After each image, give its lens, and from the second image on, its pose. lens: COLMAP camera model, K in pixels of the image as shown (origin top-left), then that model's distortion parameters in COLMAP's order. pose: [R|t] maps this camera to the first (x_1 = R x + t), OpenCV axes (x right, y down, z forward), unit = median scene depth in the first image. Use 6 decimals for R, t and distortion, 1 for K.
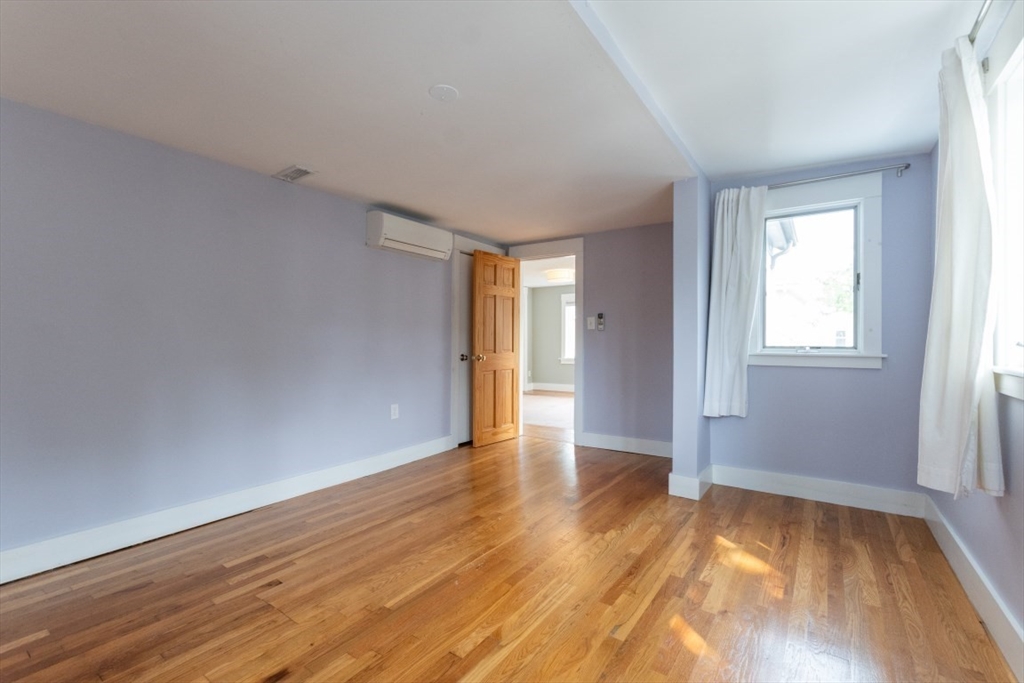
lens RADIAL K [[450.0, 0, 513.8], [0, 450.0, 348.0], [0, 0, 1]] dist [-0.000024, -0.000140]
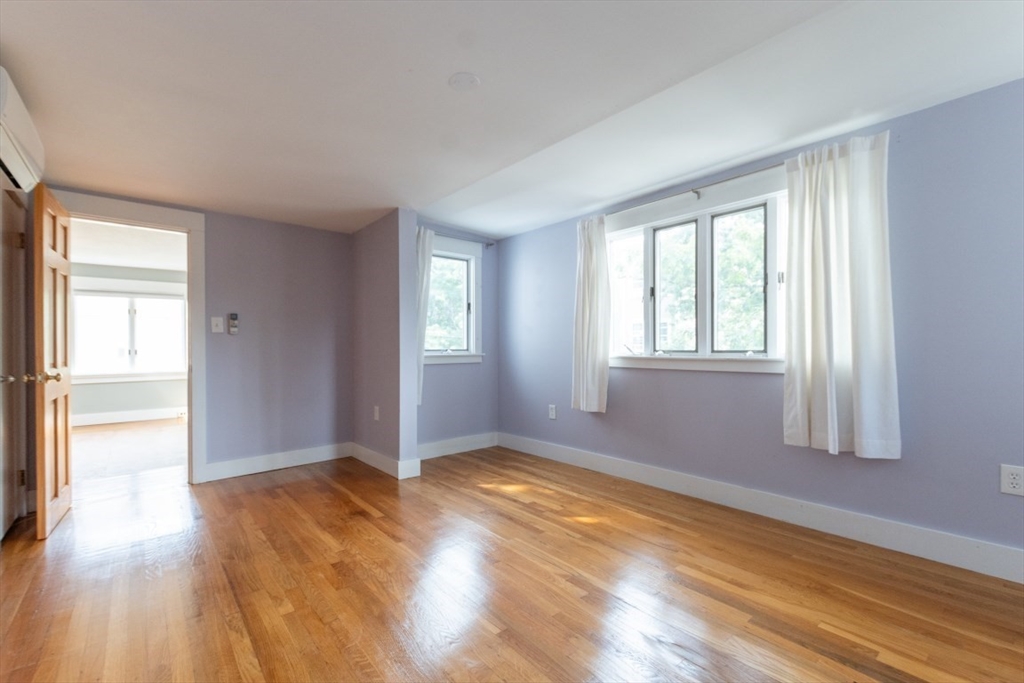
lens RADIAL K [[440.7, 0, 511.8], [0, 440.7, 357.1], [0, 0, 1]] dist [0.001045, 0.000025]
pose [[0.264022, -0.024250, 0.964212, -0.734464], [0.021217, 0.999588, 0.019330, -0.002654], [-0.964283, 0.015354, 0.264428, 0.472613]]
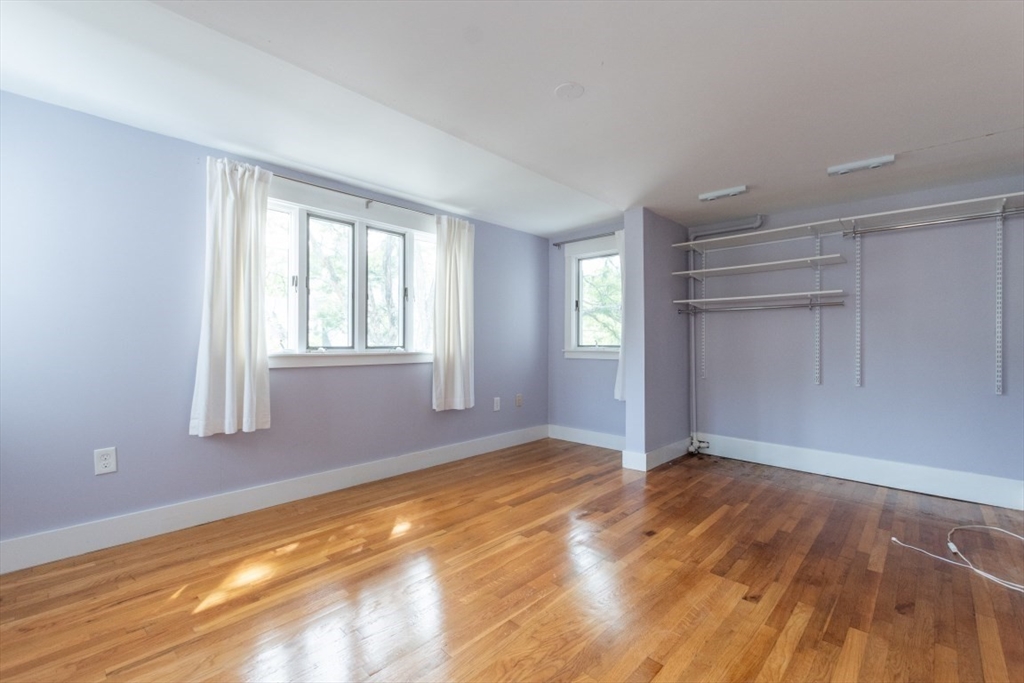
lens RADIAL K [[442.7, 0, 501.0], [0, 442.7, 348.5], [0, 0, 1]] dist [0.001287, 0.000220]
pose [[-0.986292, -0.006027, 0.164897, -0.120635], [-0.001329, 0.999590, 0.028588, -0.017317], [-0.165001, 0.027977, -0.985896, 1.424770]]
